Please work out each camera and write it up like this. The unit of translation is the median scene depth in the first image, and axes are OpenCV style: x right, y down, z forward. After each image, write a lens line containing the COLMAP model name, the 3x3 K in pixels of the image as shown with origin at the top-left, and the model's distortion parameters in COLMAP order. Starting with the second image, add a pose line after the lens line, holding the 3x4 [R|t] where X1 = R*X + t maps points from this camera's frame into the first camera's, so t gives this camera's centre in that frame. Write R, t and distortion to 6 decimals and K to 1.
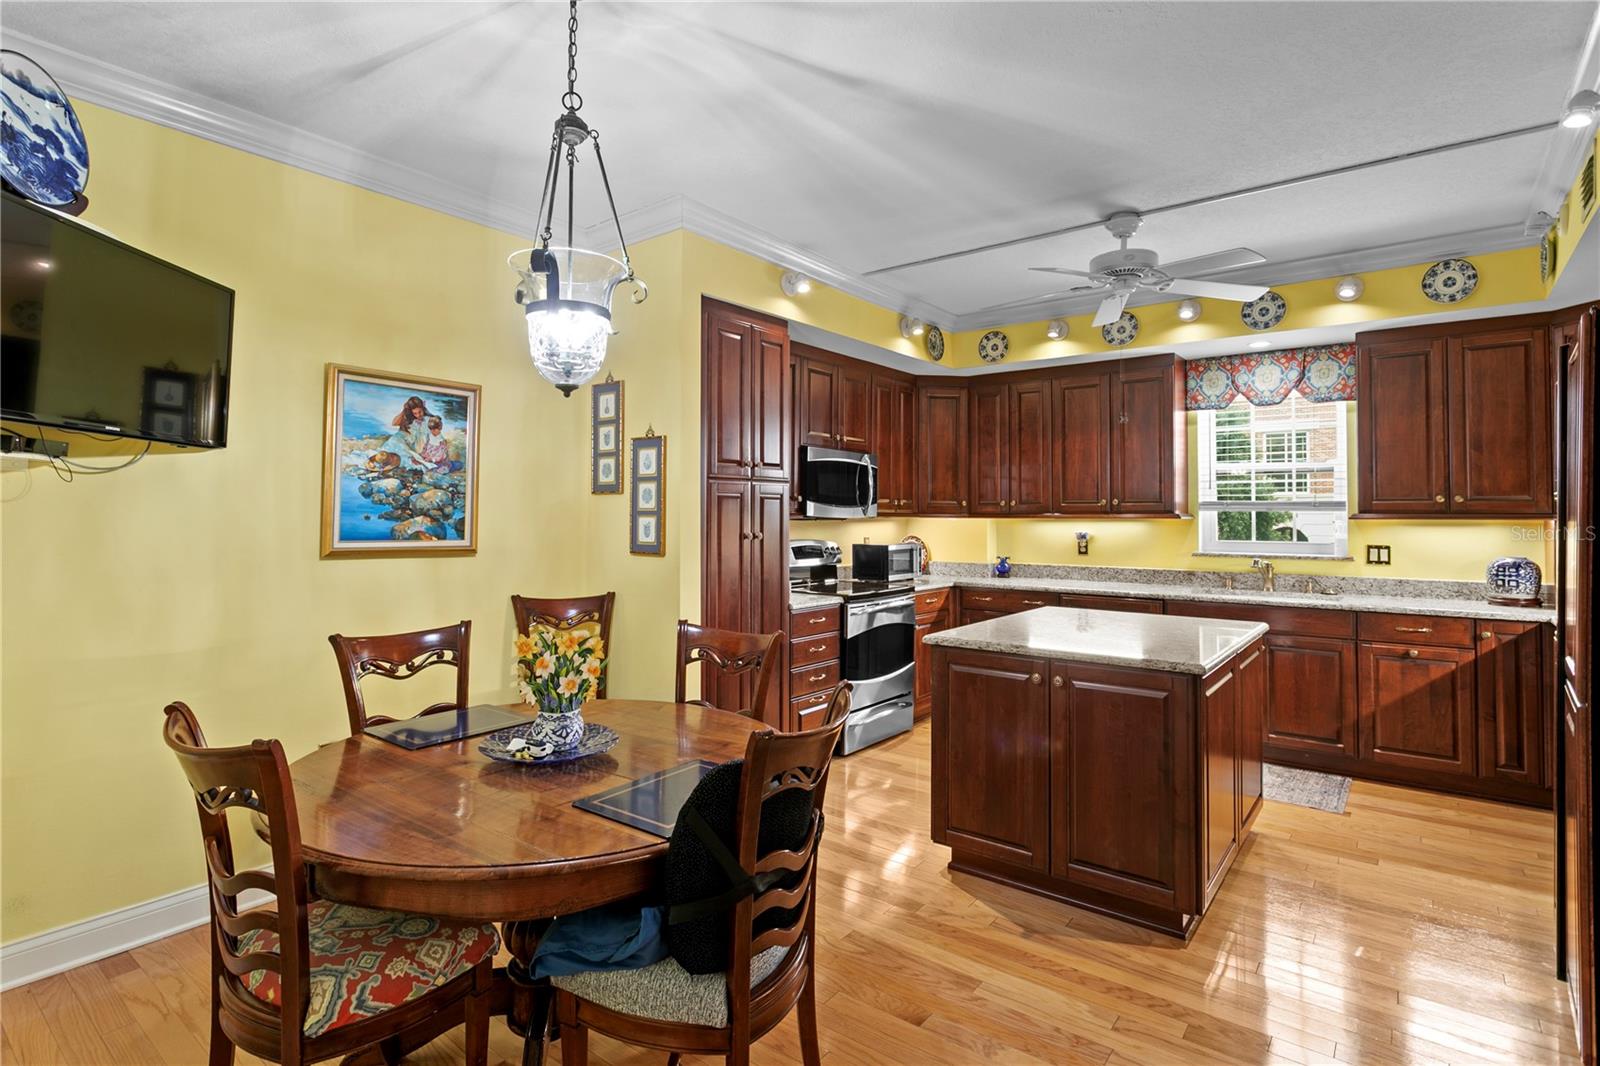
lens RADIAL K [[818.0, 0, 785.0], [0, 818.0, 499.2], [0, 0, 1]] dist [0.000206, 0.015598]
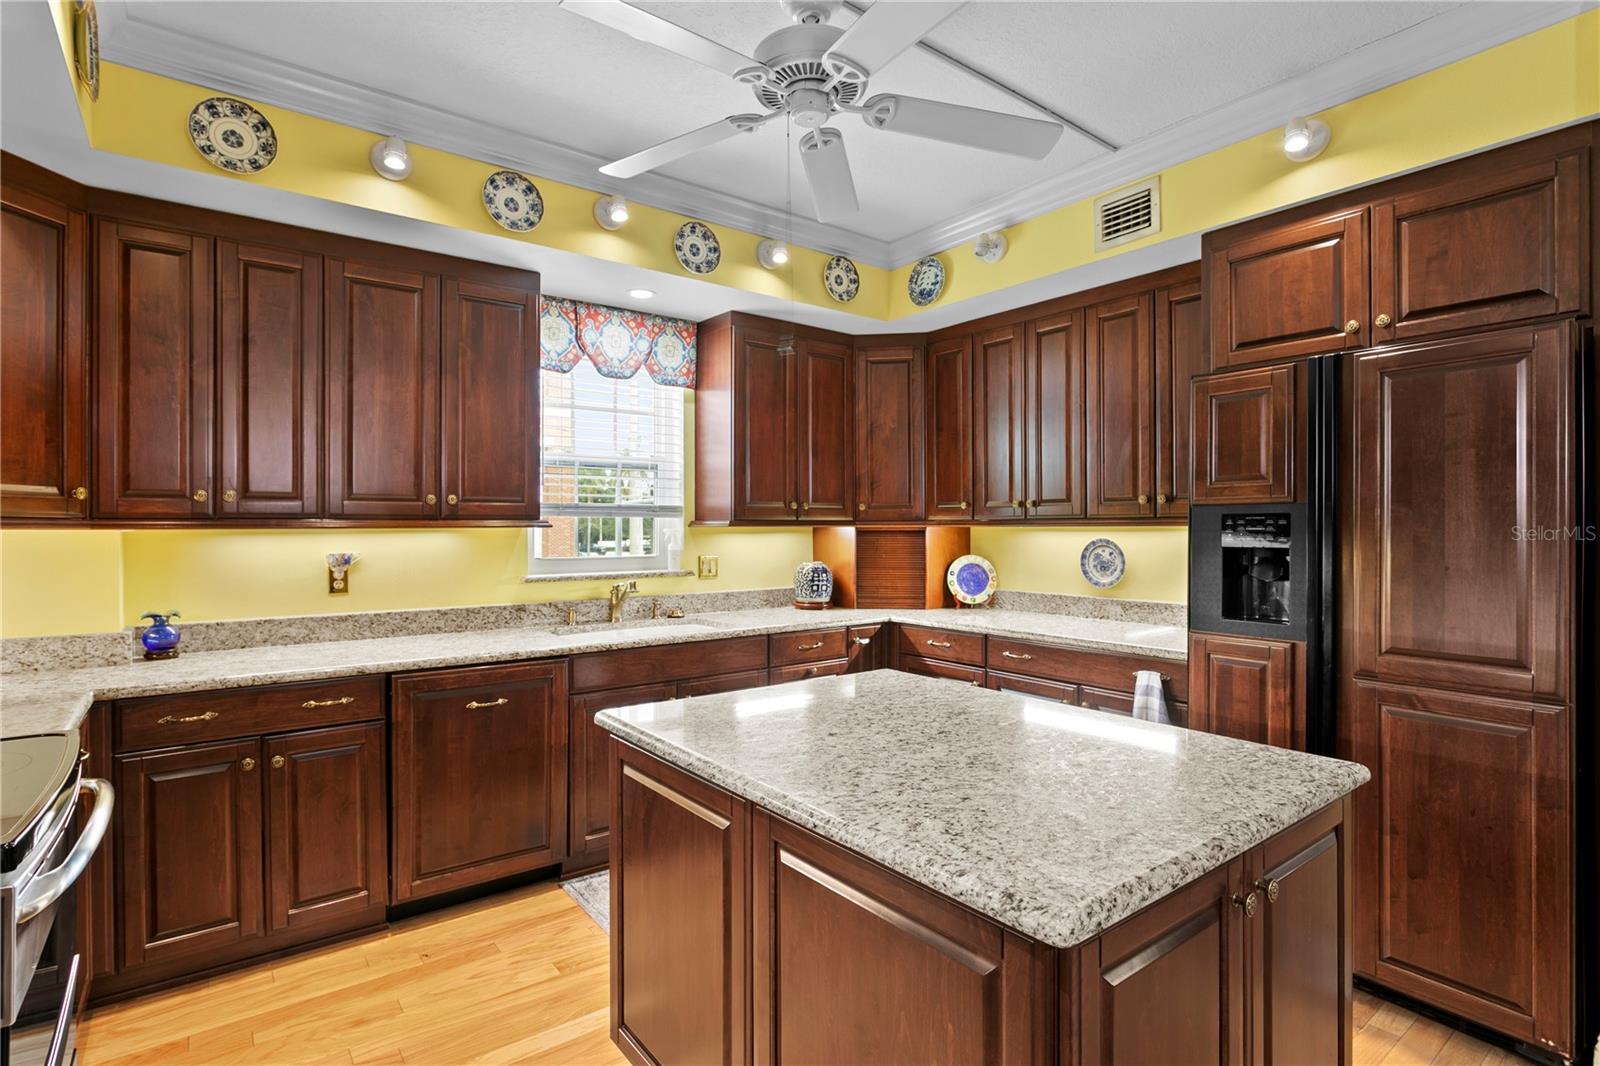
lens RADIAL K [[794.2, 0, 777.4], [0, 794.2, 529.2], [0, 0, 1]] dist [-0.001156, 0.000083]
pose [[0.256391, -0.005878, 0.966555, -0.101621], [-0.017440, 0.999791, 0.010706, 0.017492], [-0.966416, -0.019601, 0.256235, 0.765908]]
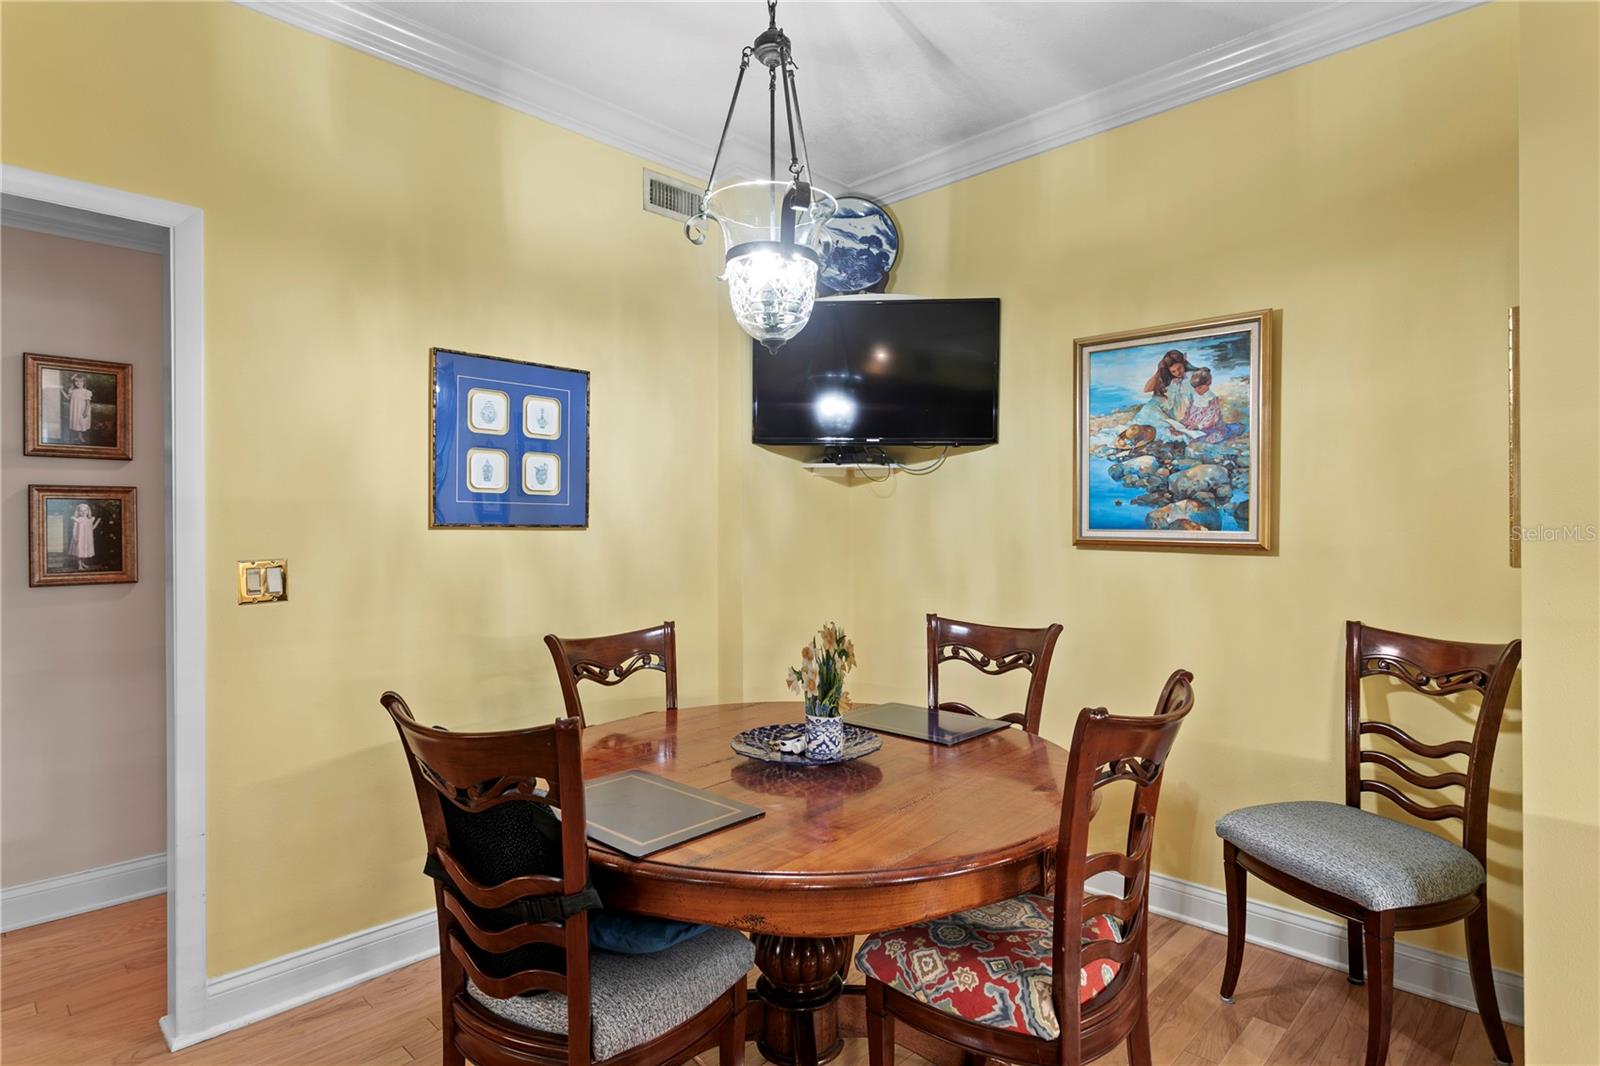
lens RADIAL K [[856.4, 0, 774.5], [0, 856.4, 520.0], [0, 0, 1]] dist [0.003167, -0.000098]
pose [[-0.112642, -0.010720, -0.993578, 0.321230], [0.021005, 0.999693, -0.013167, 0.032608], [0.993414, -0.022354, -0.112382, 0.538256]]
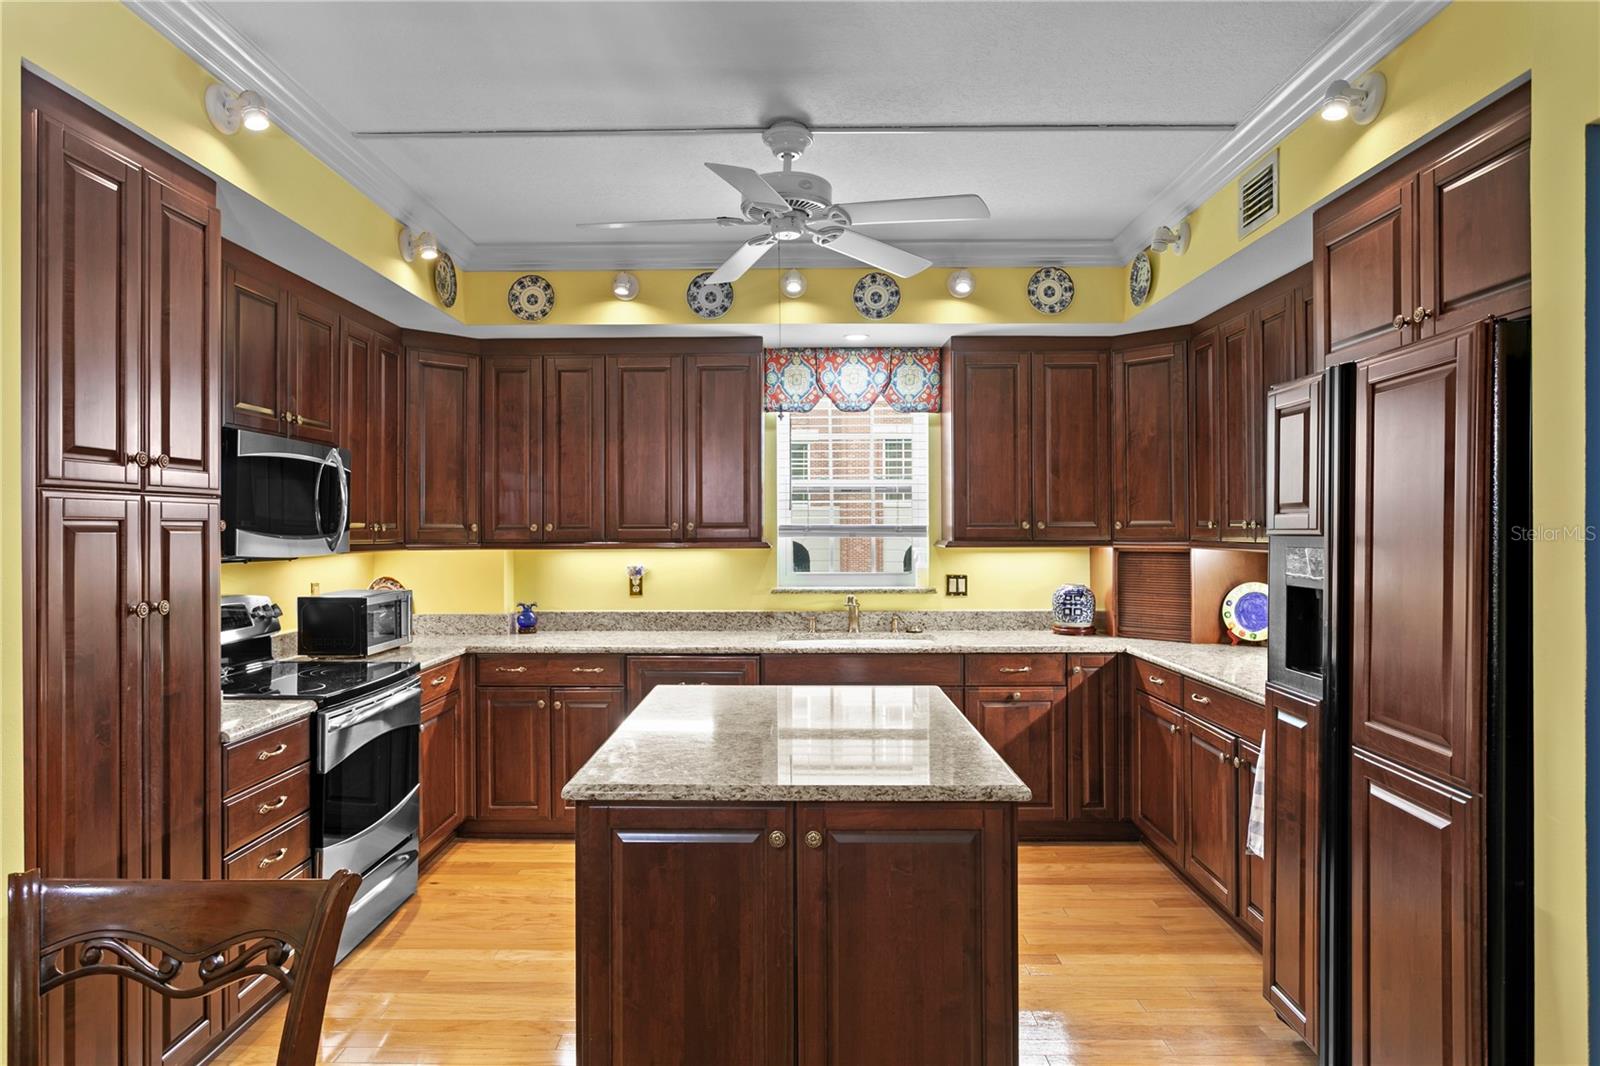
lens RADIAL K [[957.8, 0, 782.2], [0, 957.8, 524.5], [0, 0, 1]] dist [-0.003661, 0.000853]
pose [[0.795825, -0.002885, 0.605520, -0.076397], [-0.007109, 0.999875, 0.014108, -0.014060], [-0.605485, -0.015532, 0.795705, 0.300300]]
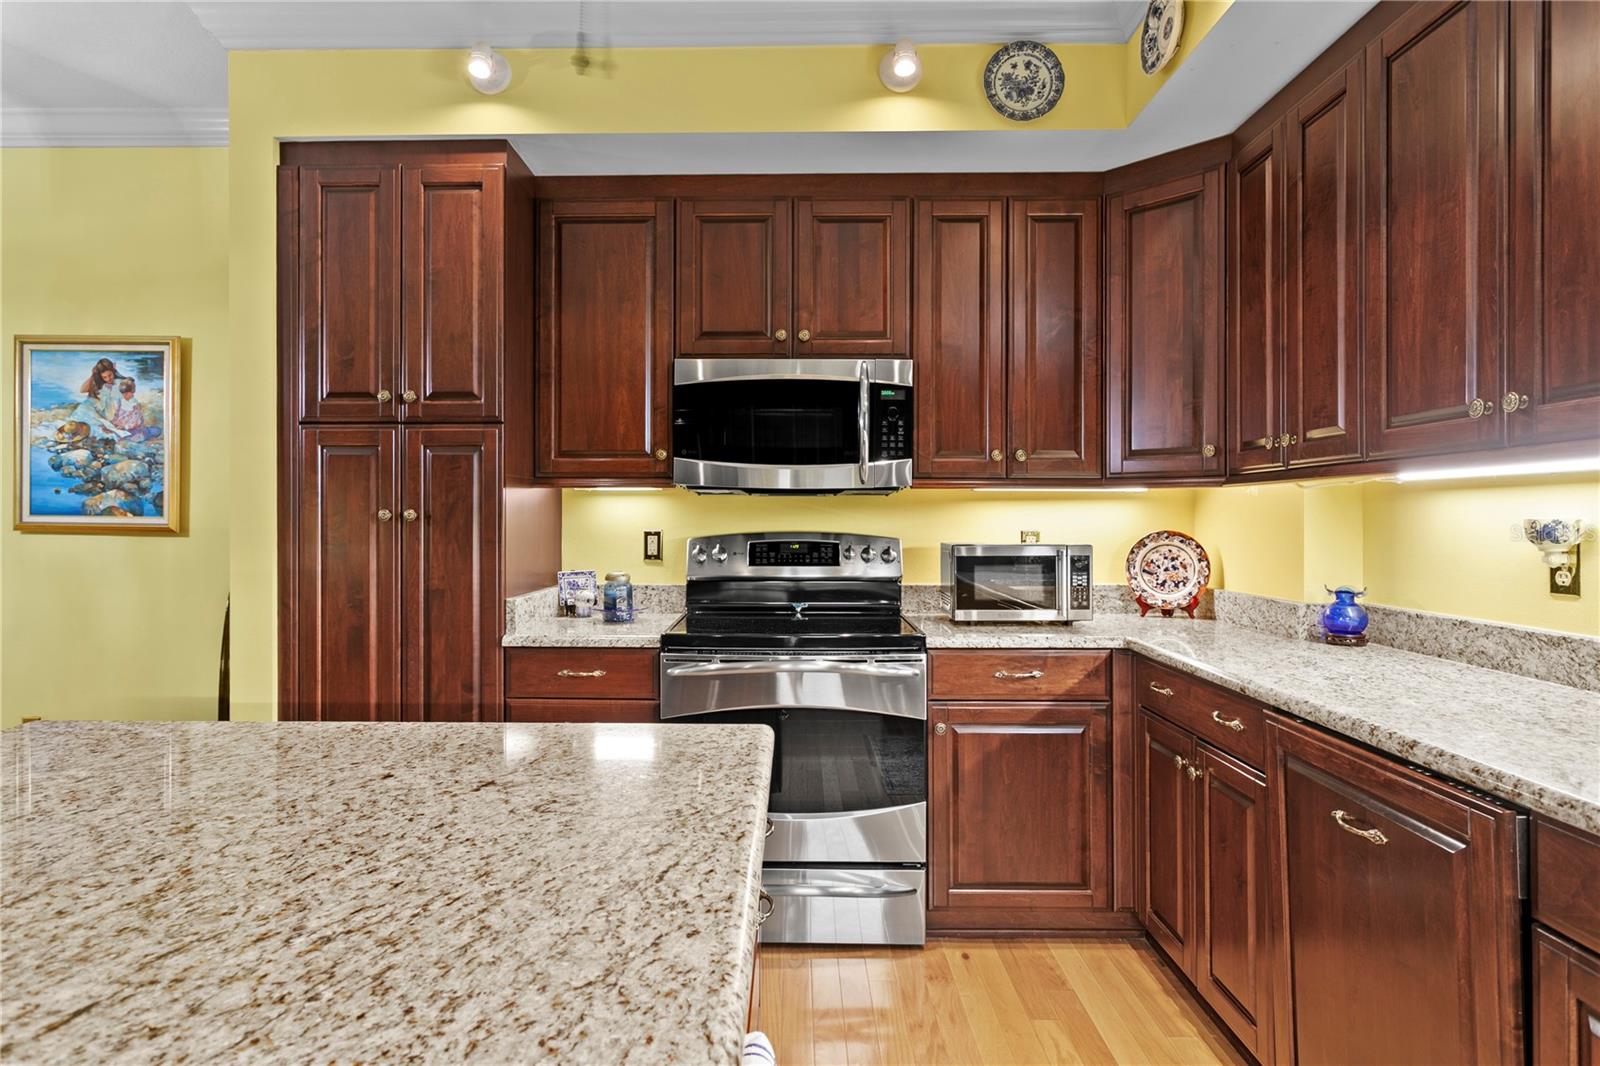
lens RADIAL K [[856.4, 0, 774.5], [0, 856.4, 520.0], [0, 0, 1]] dist [0.003167, -0.000098]
pose [[0.604141, -0.000619, -0.796877, 0.581899], [0.016437, 0.999797, 0.011685, 0.042331], [0.796708, -0.020158, 0.604028, 0.774525]]
